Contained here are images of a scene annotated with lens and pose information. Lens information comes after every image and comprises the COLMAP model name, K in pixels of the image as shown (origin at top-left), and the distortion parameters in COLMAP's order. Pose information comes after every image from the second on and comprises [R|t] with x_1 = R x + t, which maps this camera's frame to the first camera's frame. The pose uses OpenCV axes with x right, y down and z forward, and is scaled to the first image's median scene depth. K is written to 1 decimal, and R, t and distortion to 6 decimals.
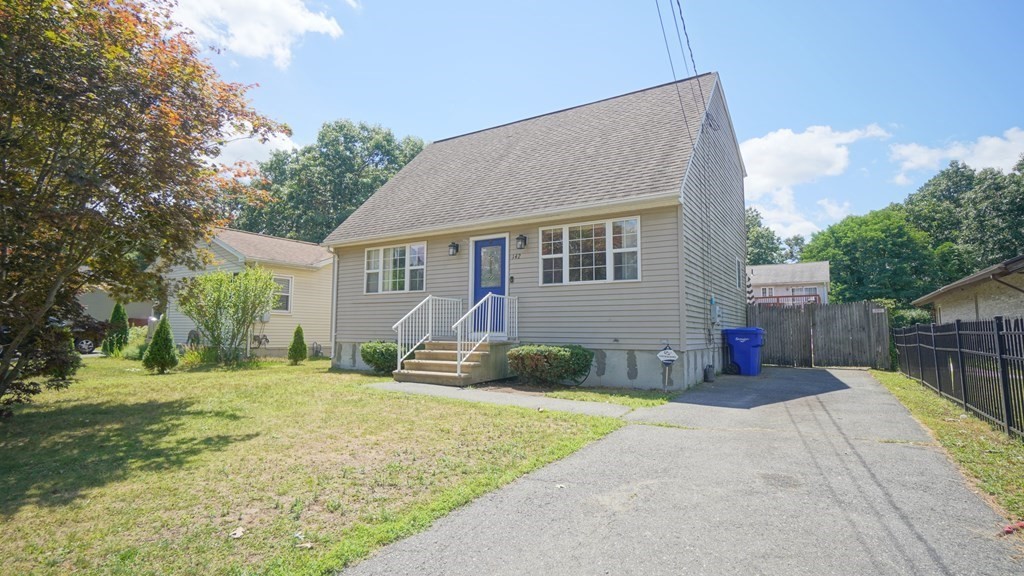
lens RADIAL K [[519.3, 0, 511.0], [0, 519.3, 288.9], [0, 0, 1]] dist [-0.034426, 0.009824]
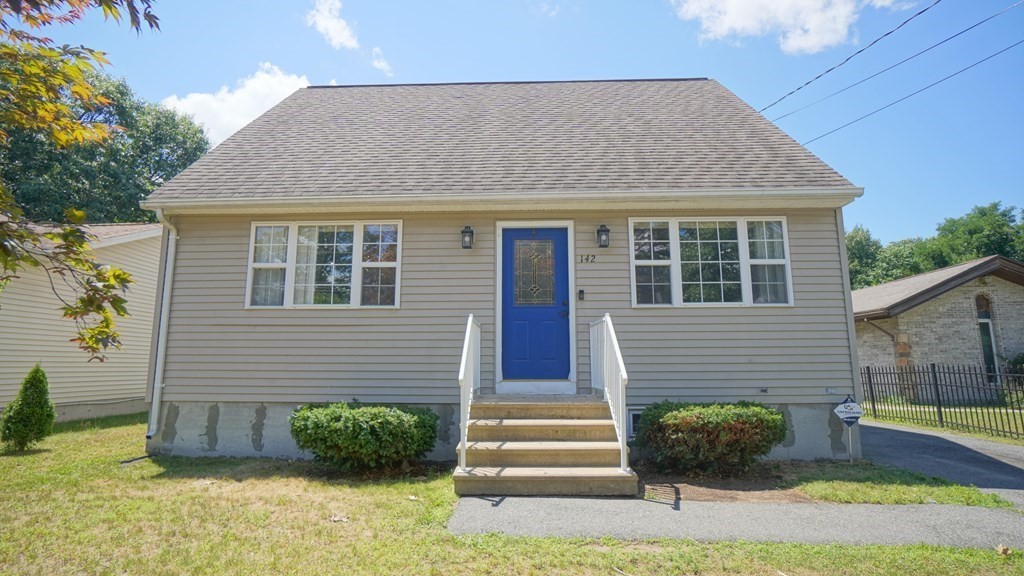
lens RADIAL K [[519.3, 0, 513.8], [0, 519.3, 277.5], [0, 0, 1]] dist [-0.034426, 0.009824]
pose [[0.857677, 0.074273, 0.508797, -0.402682], [-0.035634, 0.995719, -0.085285, 0.018048], [-0.512953, 0.055016, 0.856652, 0.525632]]
